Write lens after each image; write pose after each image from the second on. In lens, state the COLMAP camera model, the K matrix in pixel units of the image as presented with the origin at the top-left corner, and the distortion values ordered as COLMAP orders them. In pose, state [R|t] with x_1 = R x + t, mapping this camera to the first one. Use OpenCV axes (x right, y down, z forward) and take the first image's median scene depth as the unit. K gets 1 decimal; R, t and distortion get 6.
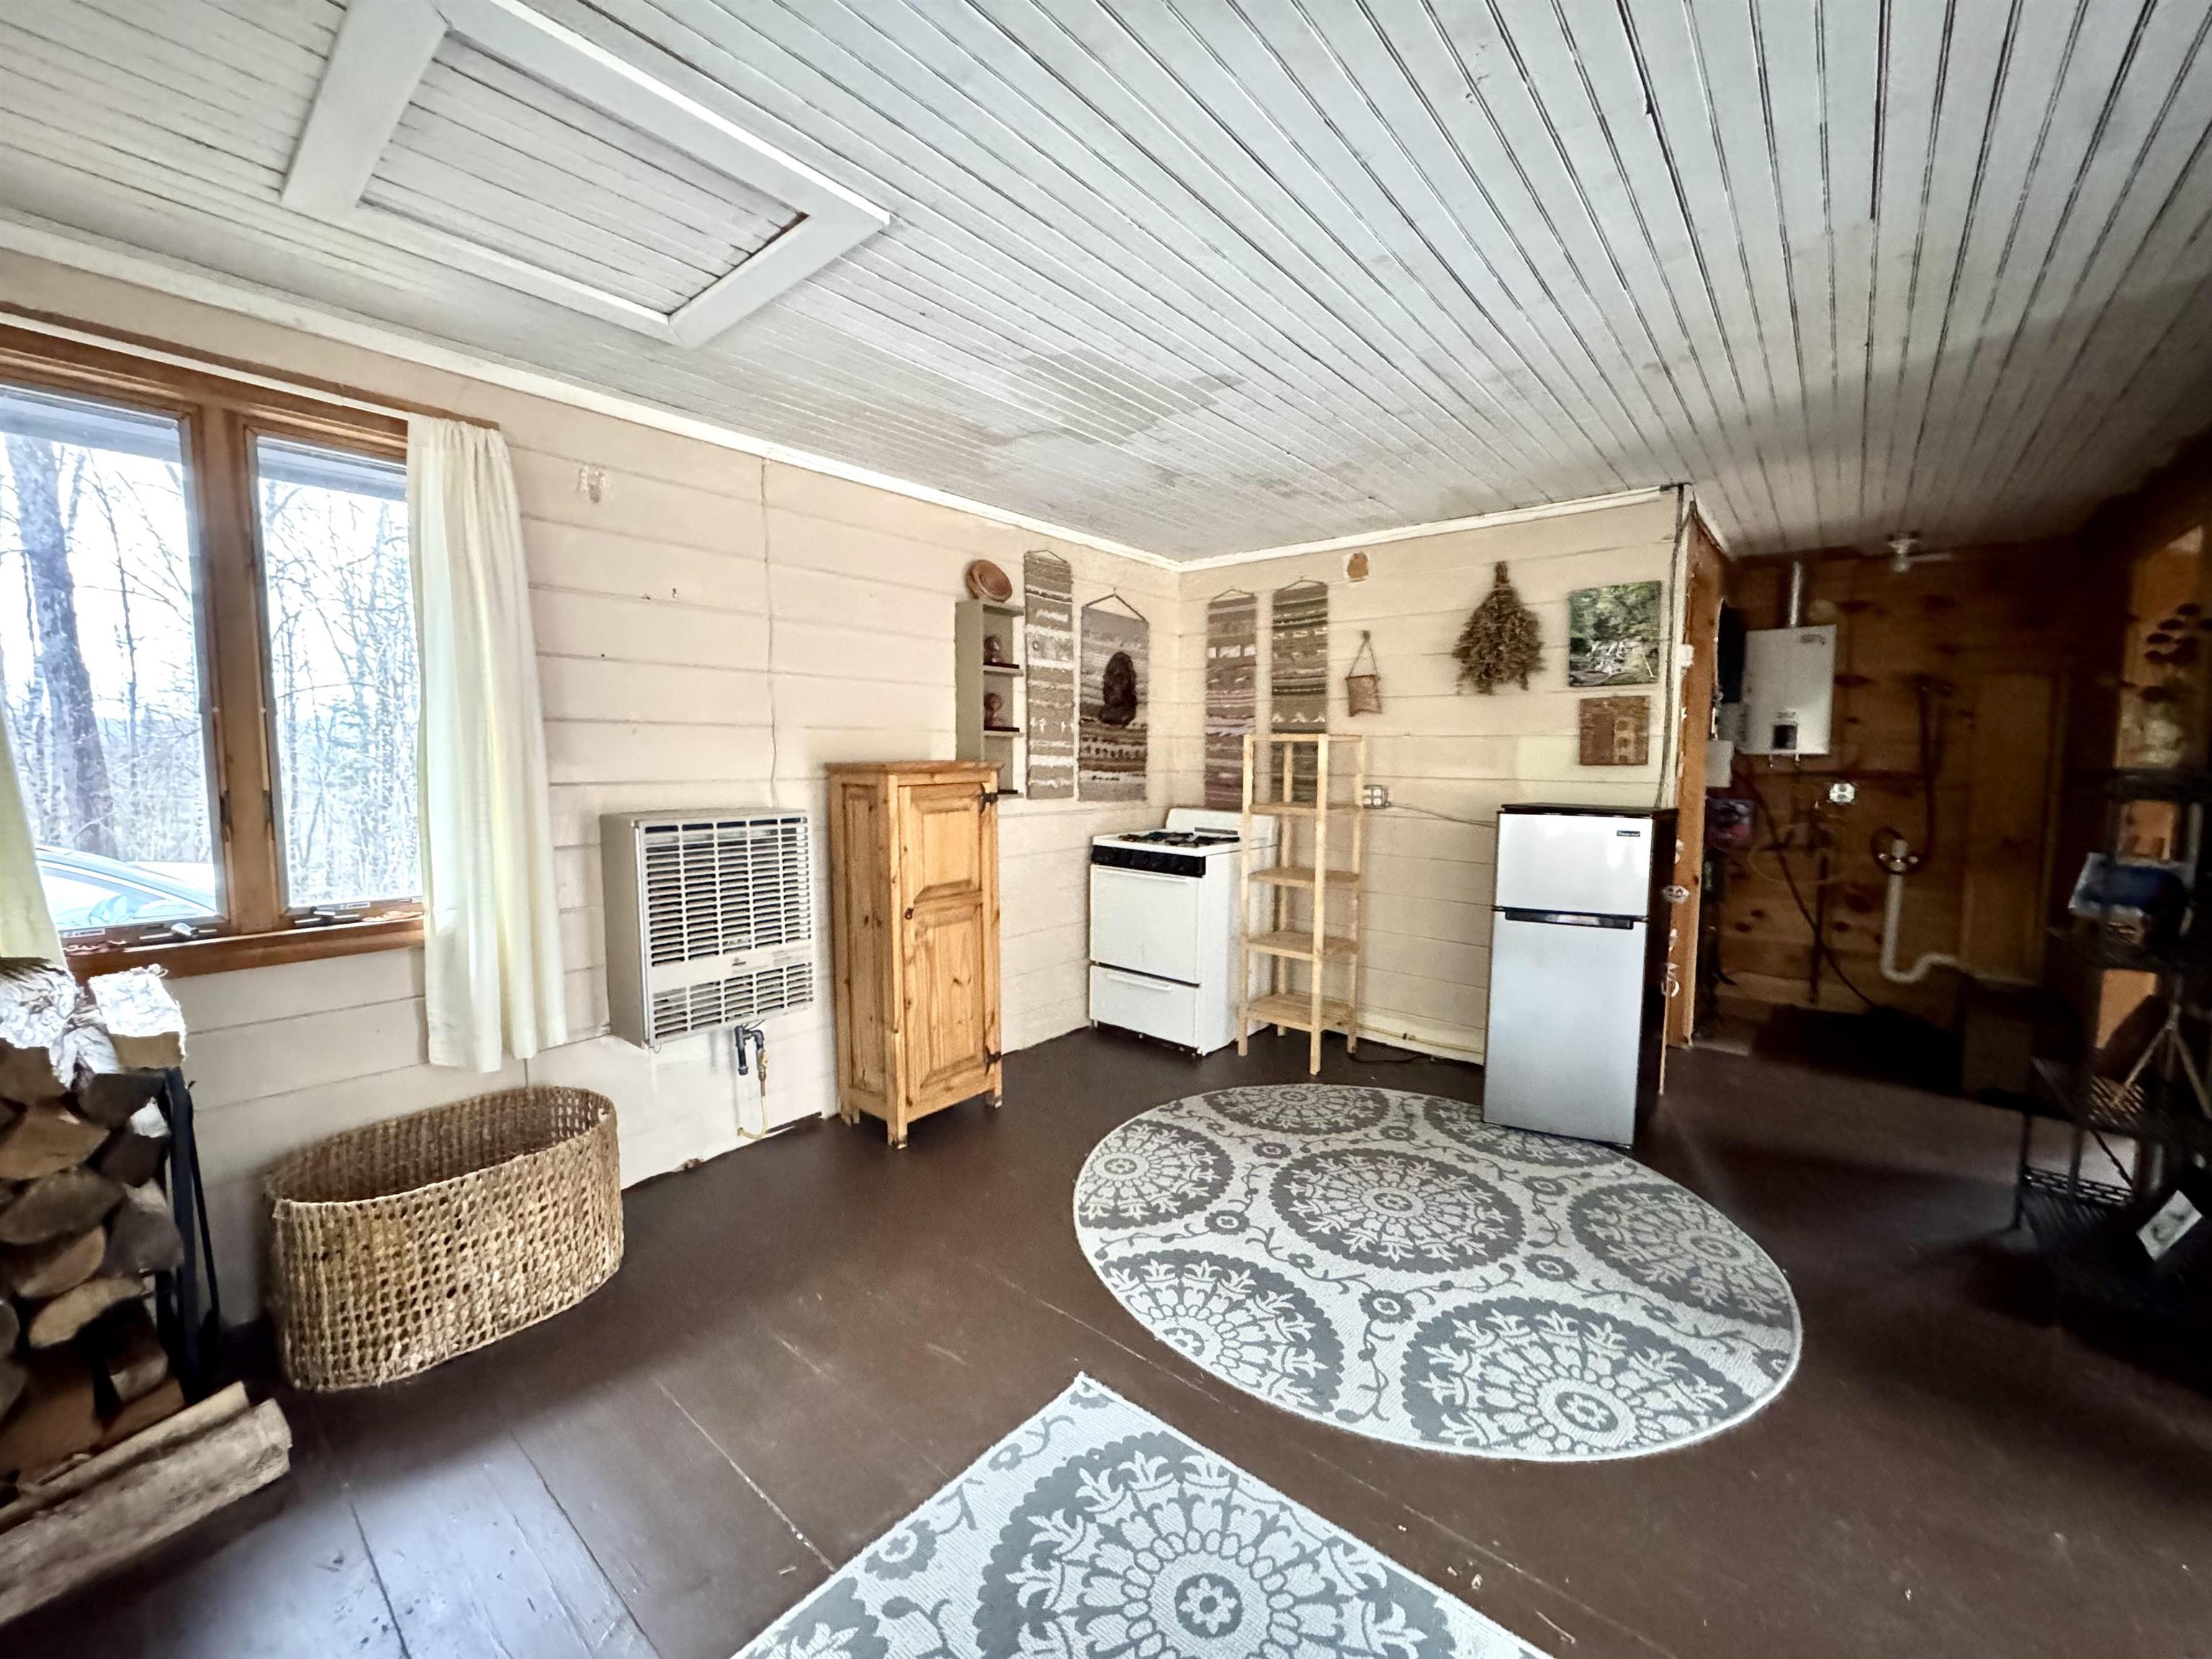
lens RADIAL K [[879.9, 0, 1104.4], [0, 879.9, 827.5], [0, 0, 1]] dist [-0.000358, -0.000362]
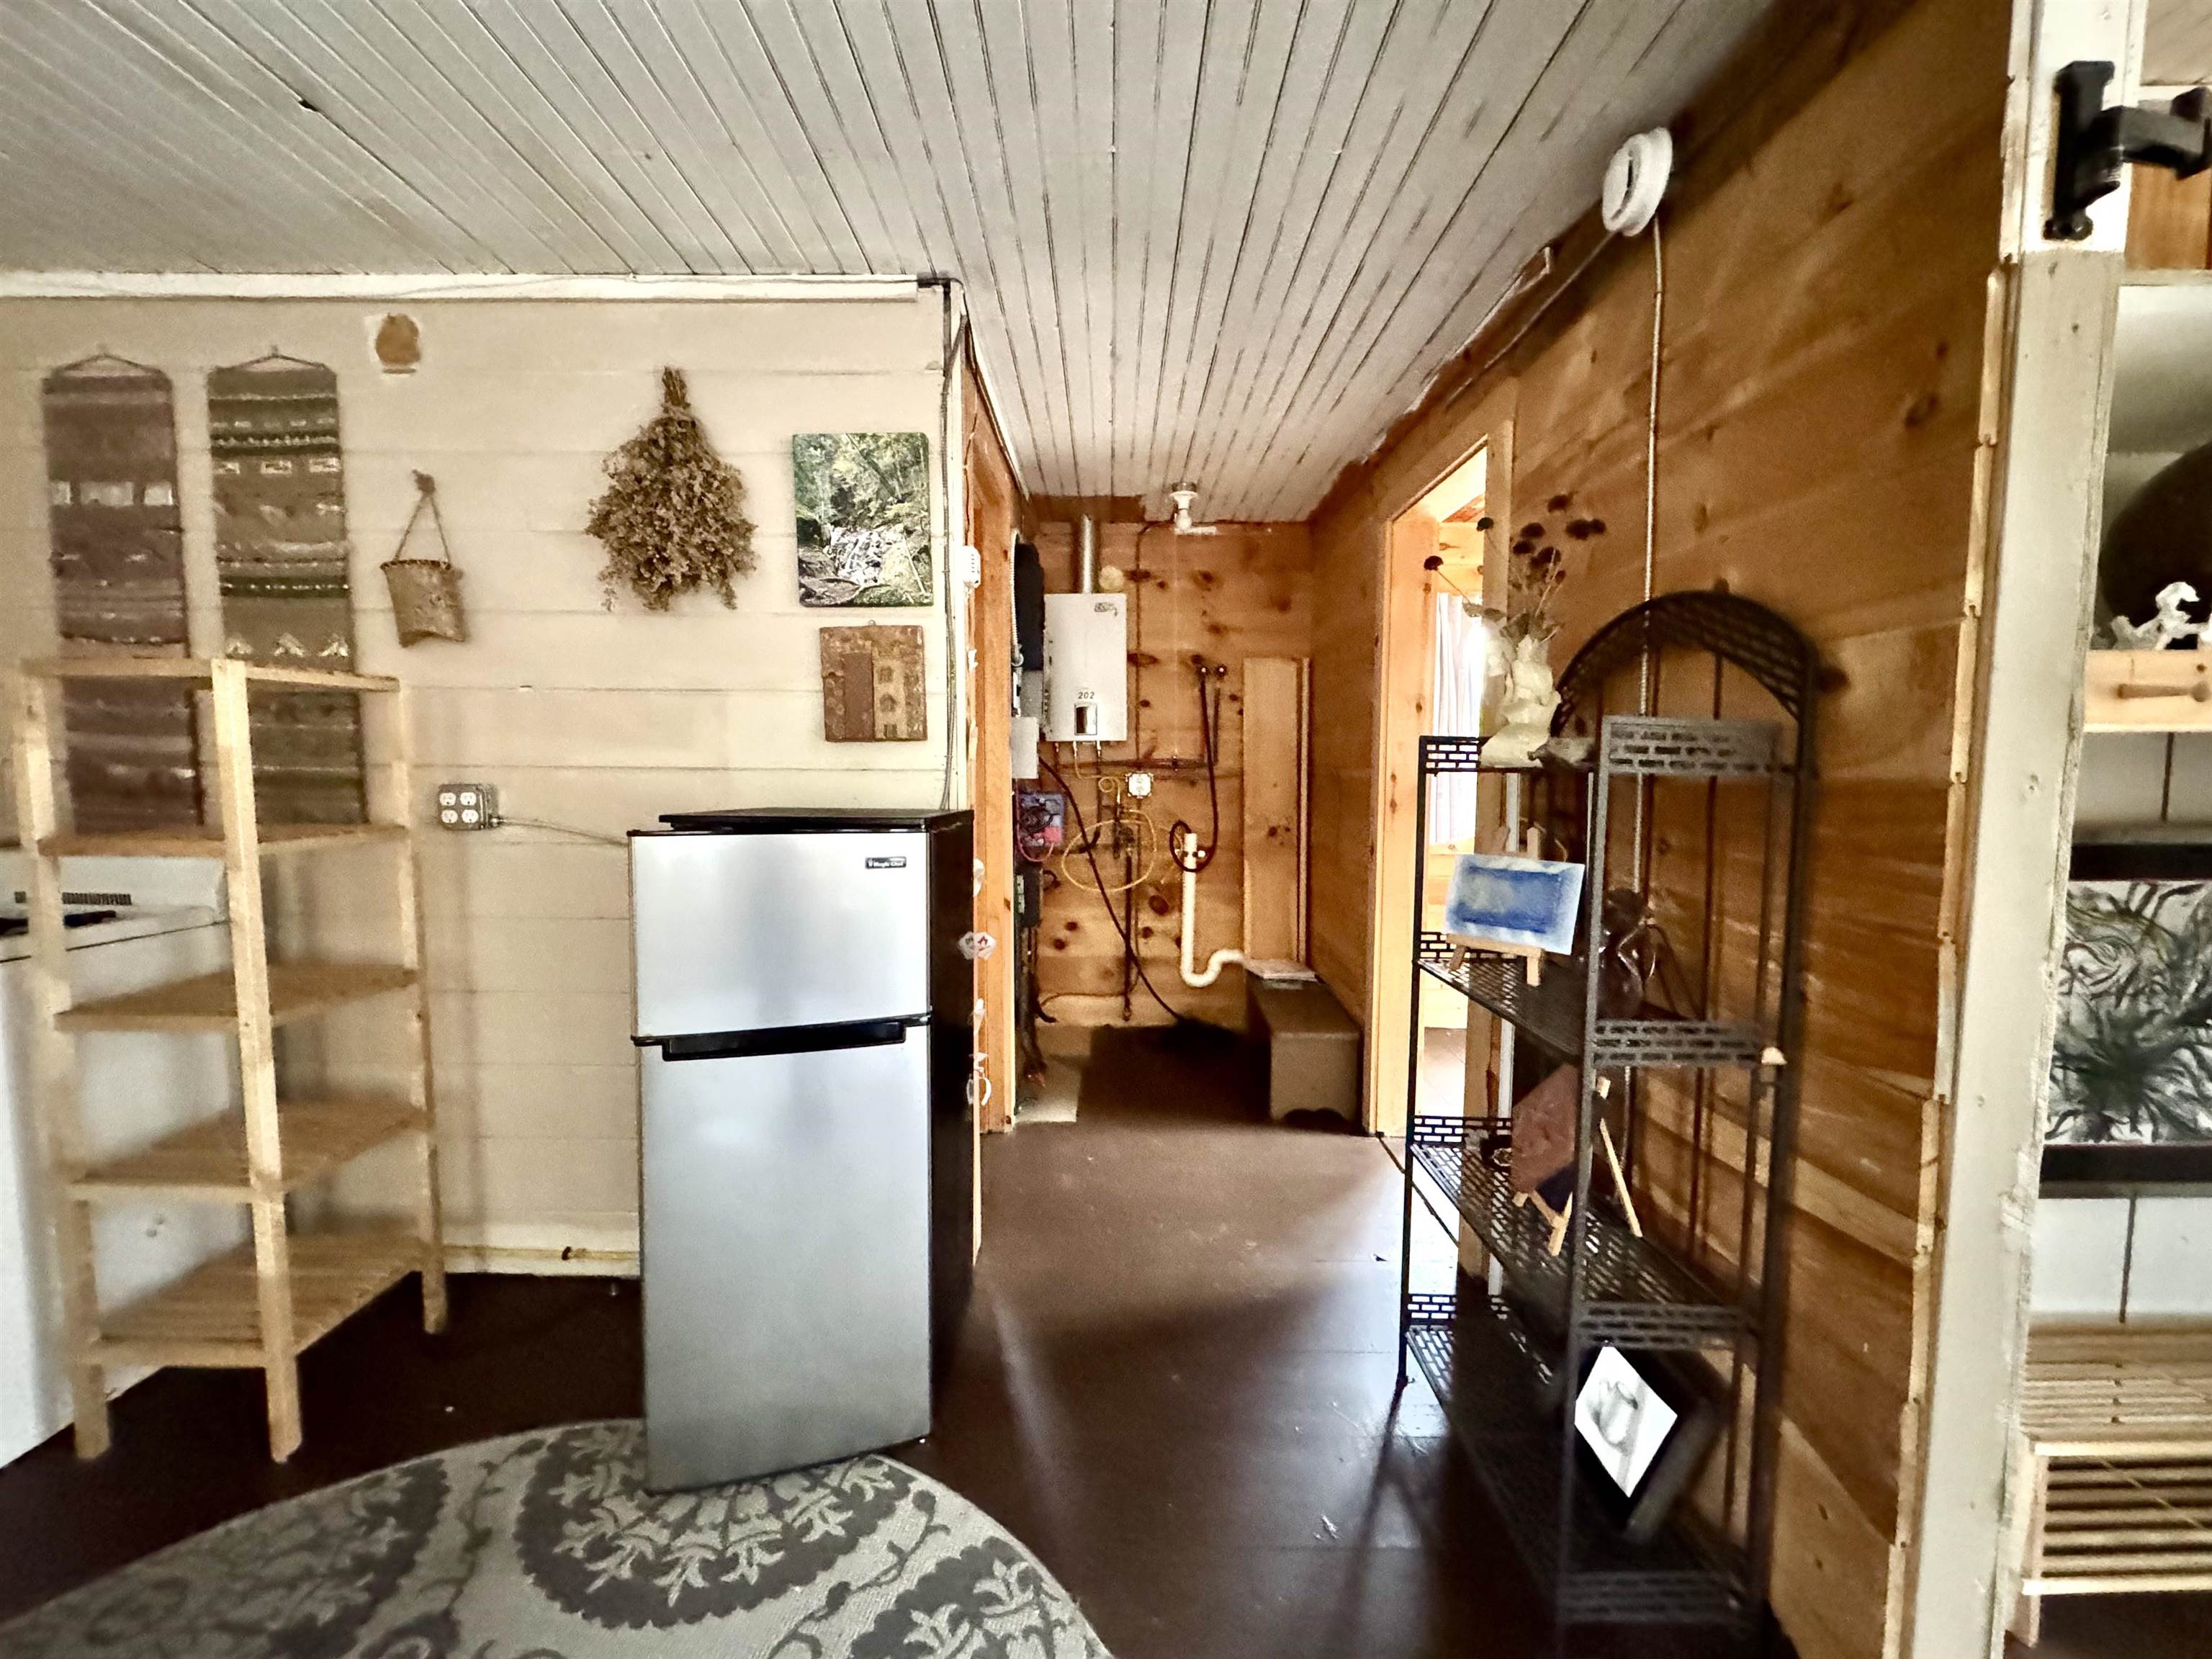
lens RADIAL K [[879.9, 0, 1104.4], [0, 879.9, 827.5], [0, 0, 1]] dist [-0.000358, -0.000362]
pose [[0.767038, -0.050061, 0.639646, 0.266550], [0.053590, 0.998467, 0.013881, -0.010734], [-0.639360, 0.023632, 0.768544, 0.379515]]
